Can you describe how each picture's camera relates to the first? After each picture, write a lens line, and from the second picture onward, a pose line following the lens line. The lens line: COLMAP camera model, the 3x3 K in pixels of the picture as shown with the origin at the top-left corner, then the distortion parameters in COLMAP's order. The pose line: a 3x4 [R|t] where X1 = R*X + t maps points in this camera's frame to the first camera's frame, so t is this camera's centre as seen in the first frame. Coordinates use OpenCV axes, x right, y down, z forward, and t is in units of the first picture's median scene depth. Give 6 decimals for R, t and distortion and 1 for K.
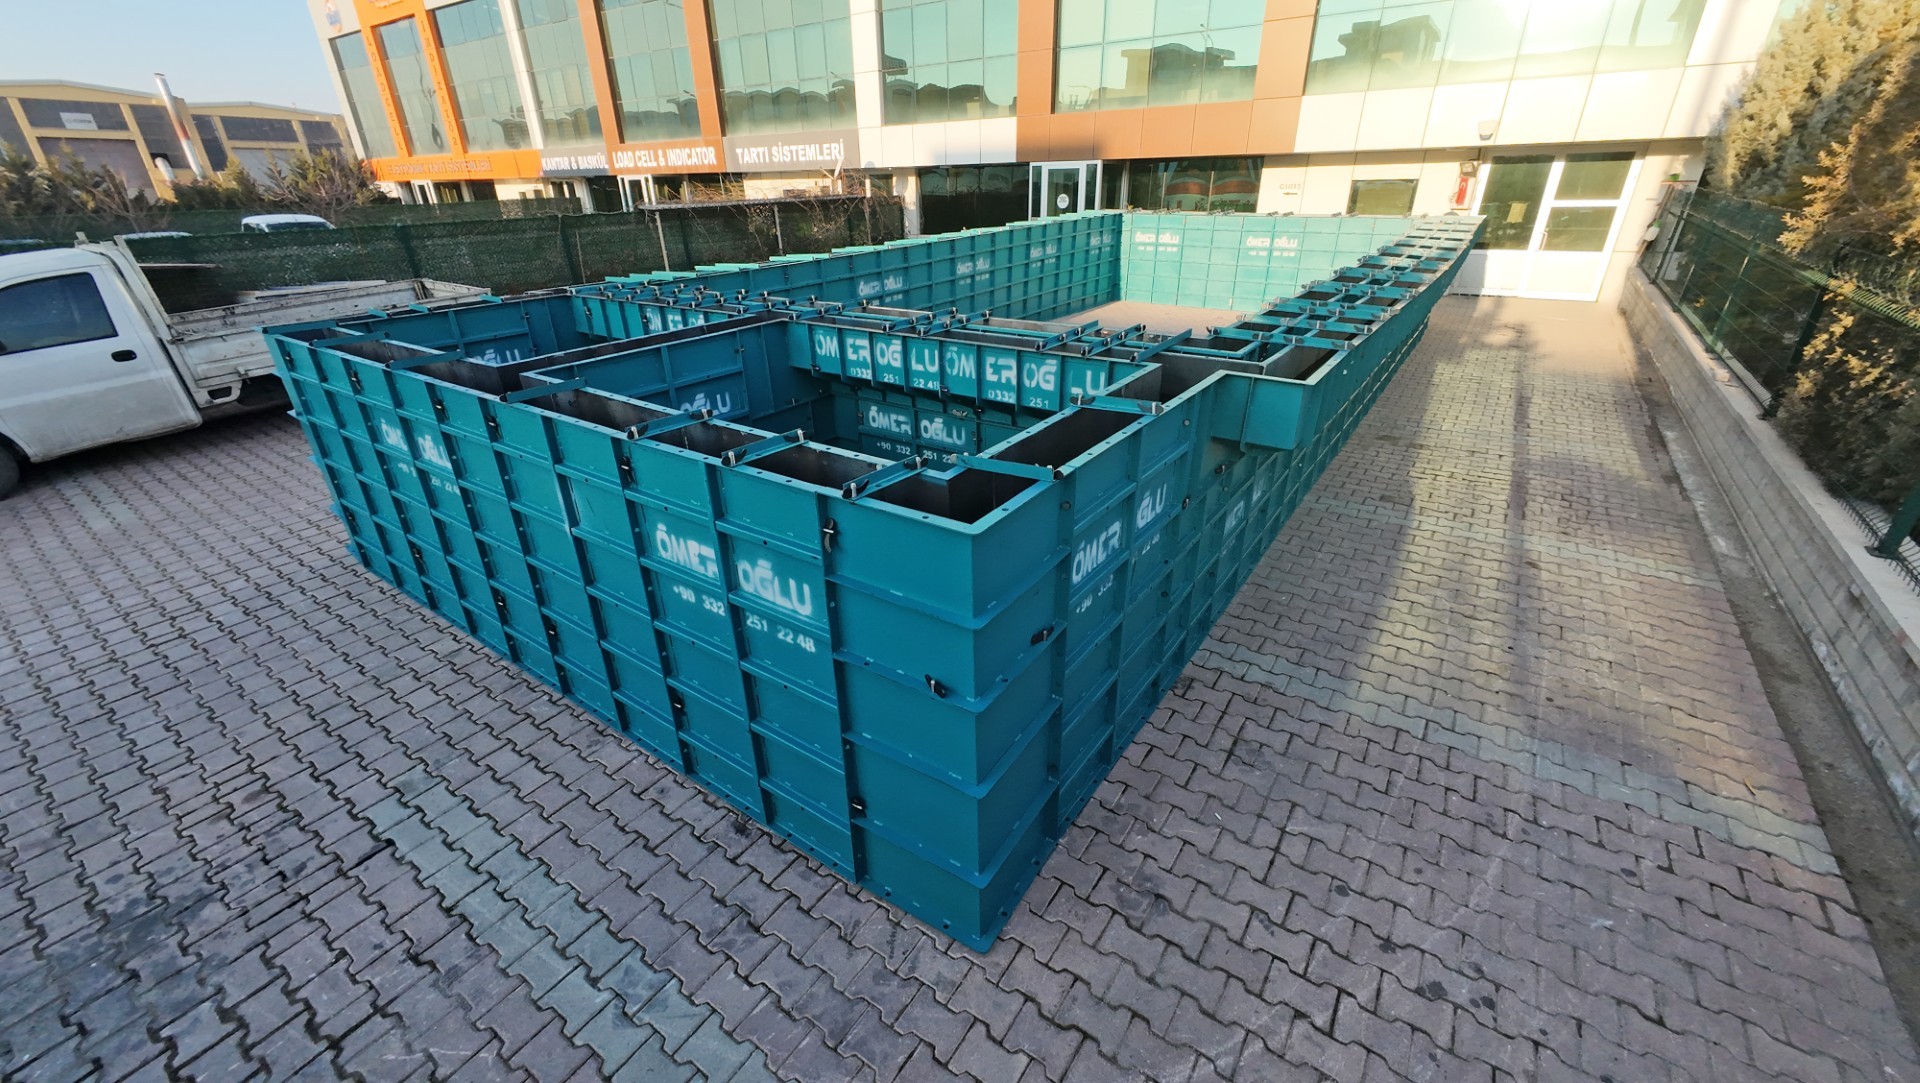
lens RADIAL K [[740.0, 0, 961.7], [0, 740.0, 536.4], [0, 0, 1]] dist [0.007041, -0.001632]
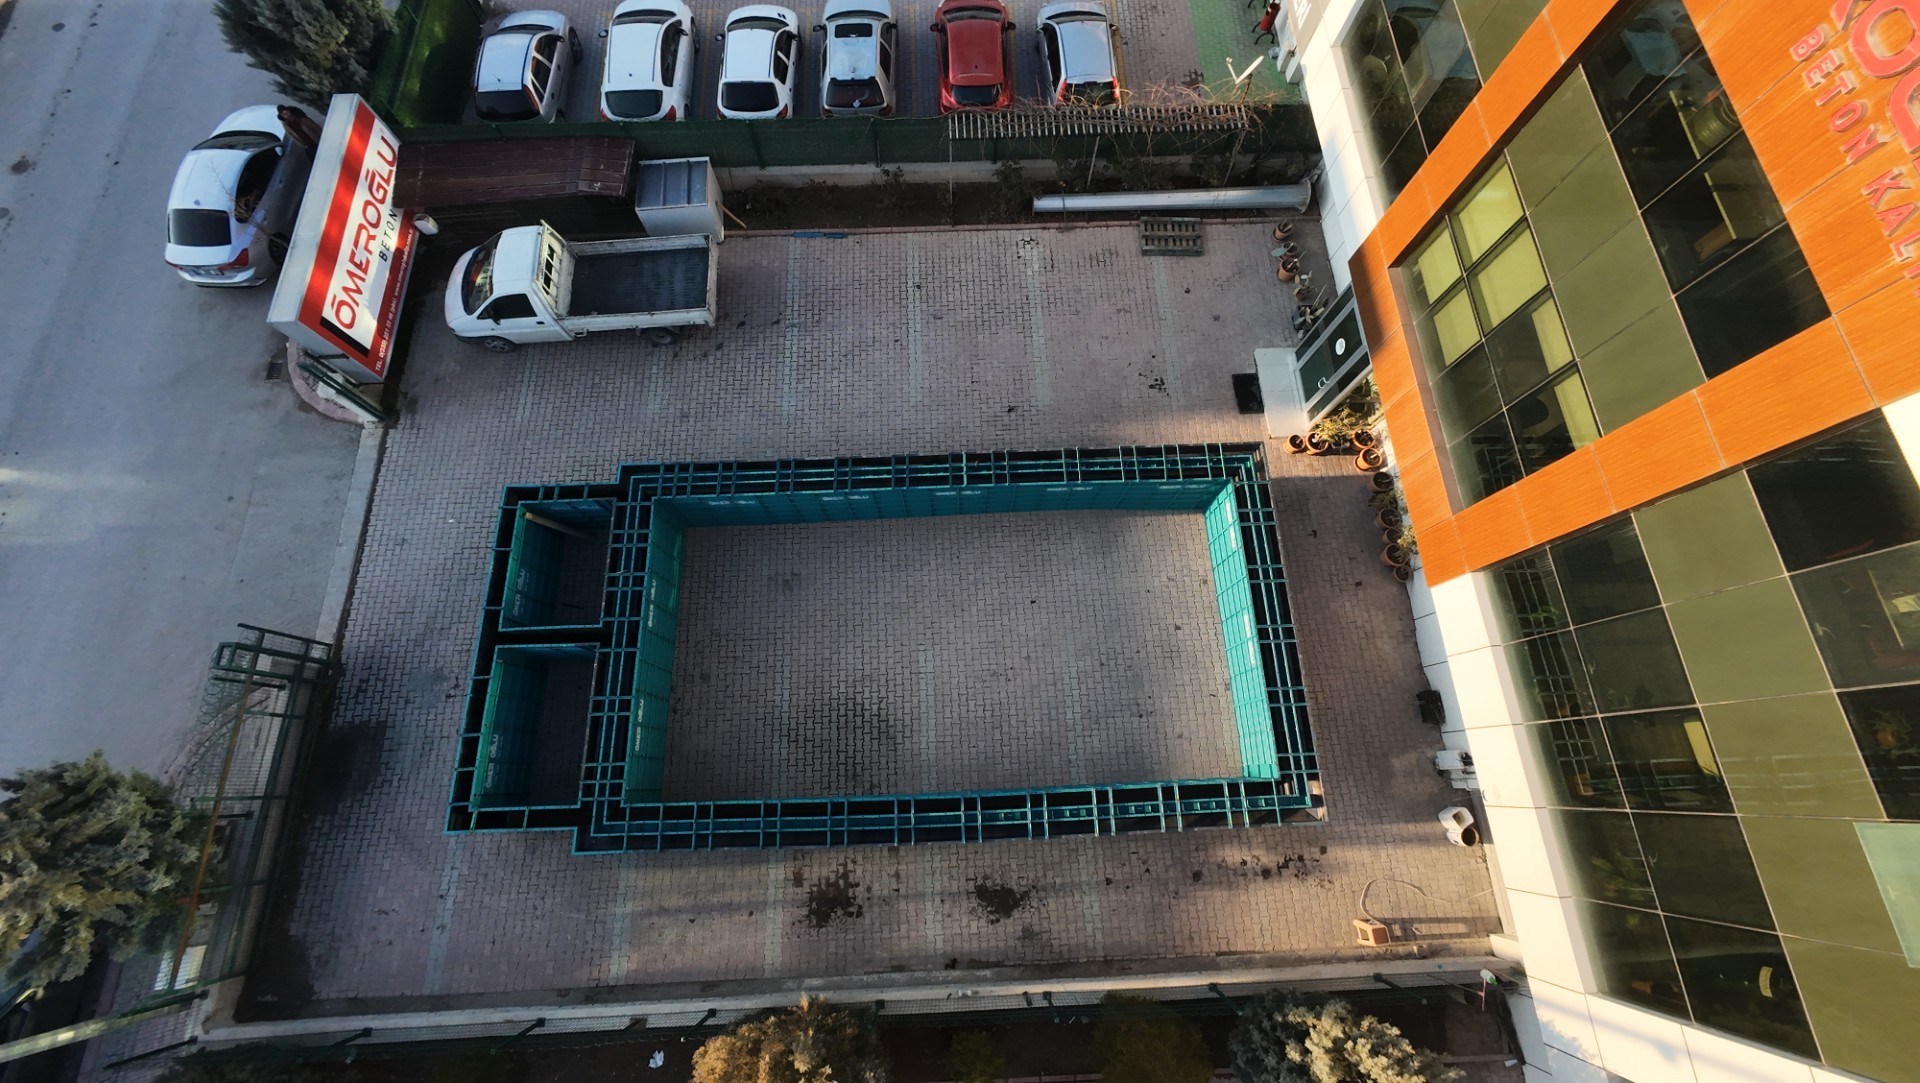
lens RADIAL K [[740.0, 0, 963.2], [0, 740.0, 532.0], [0, 0, 1]] dist [0.007041, -0.001632]
pose [[0.605367, 0.763534, -0.224827, 0.929685], [-0.372578, 0.521437, 0.767652, -3.395048], [0.703361, -0.380945, 0.600136, 0.576878]]
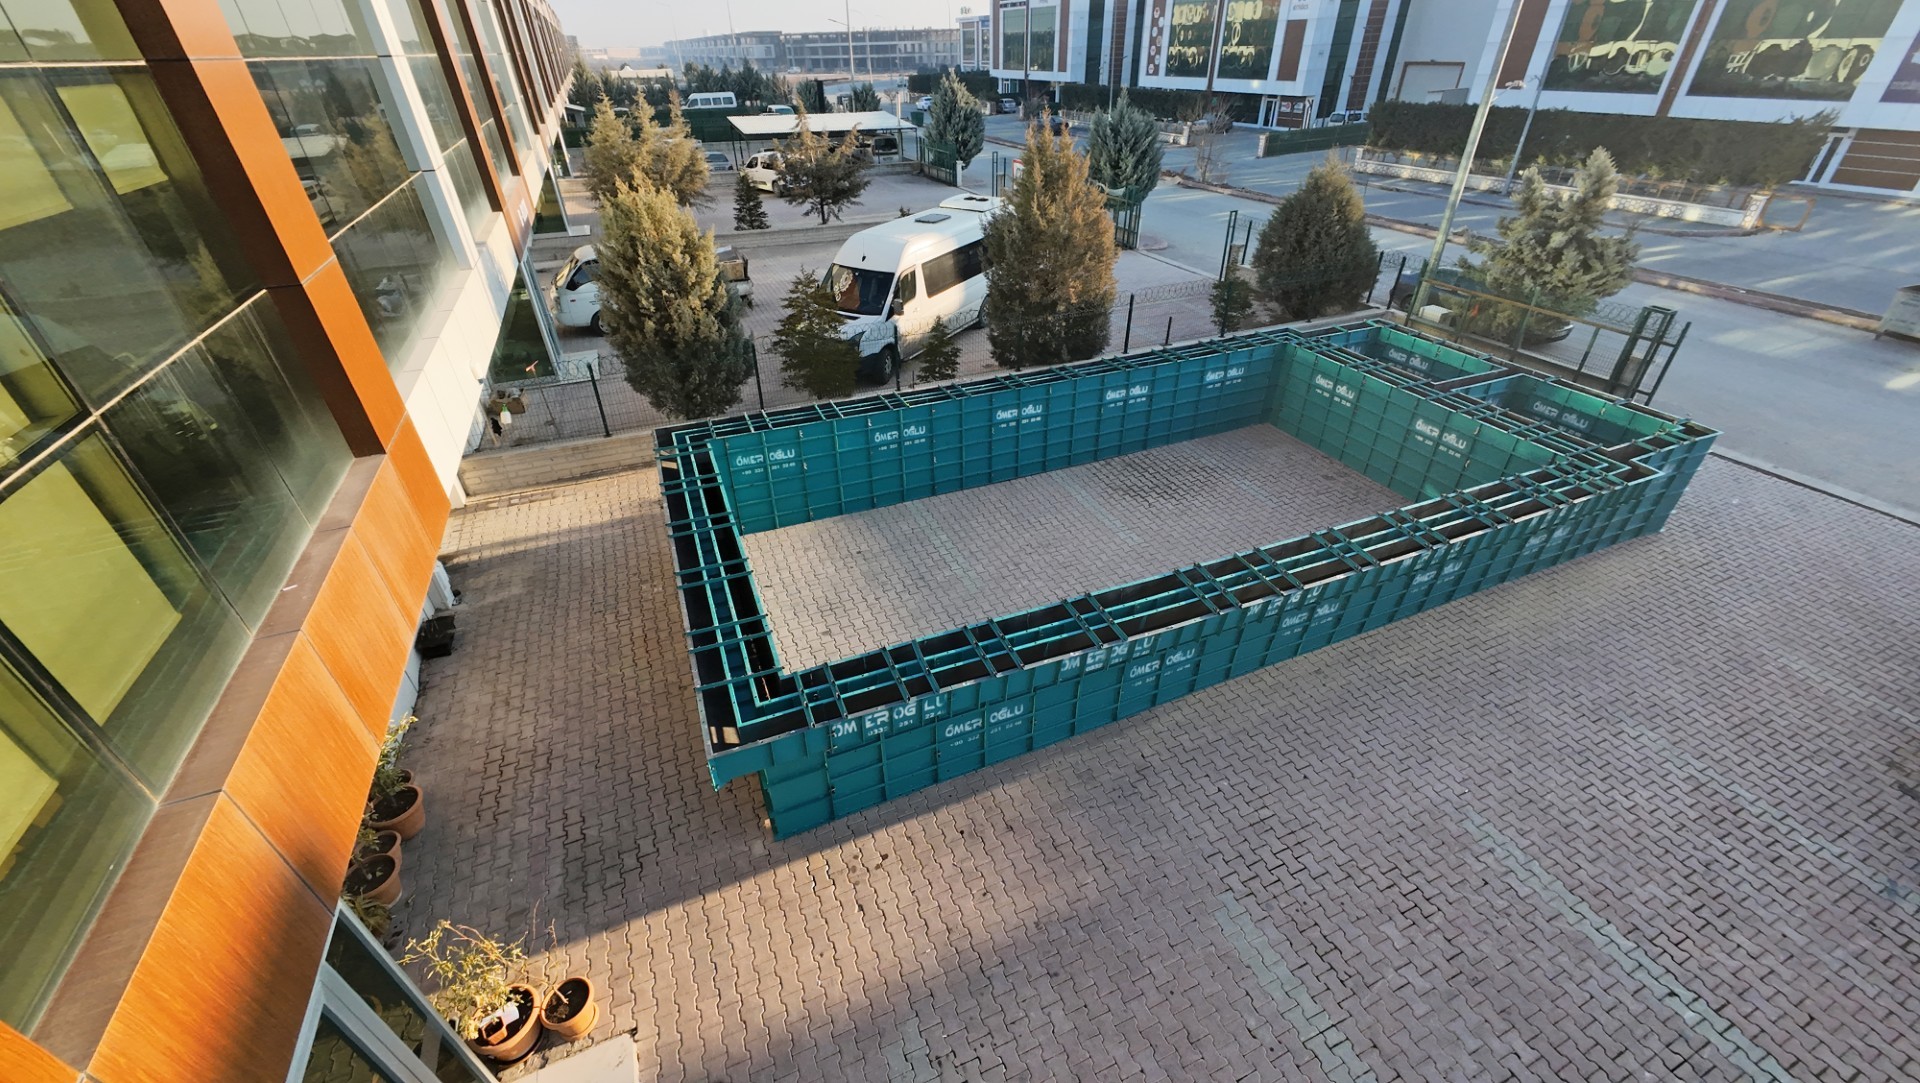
lens RADIAL K [[740.0, 0, 963.3], [0, 740.0, 537.4], [0, 0, 1]] dist [0.007041, -0.001632]
pose [[-0.850640, -0.262207, 0.455696, -0.194577], [0.254025, 0.553890, 0.792892, -2.745558], [-0.460307, 0.790224, -0.404554, 3.626044]]
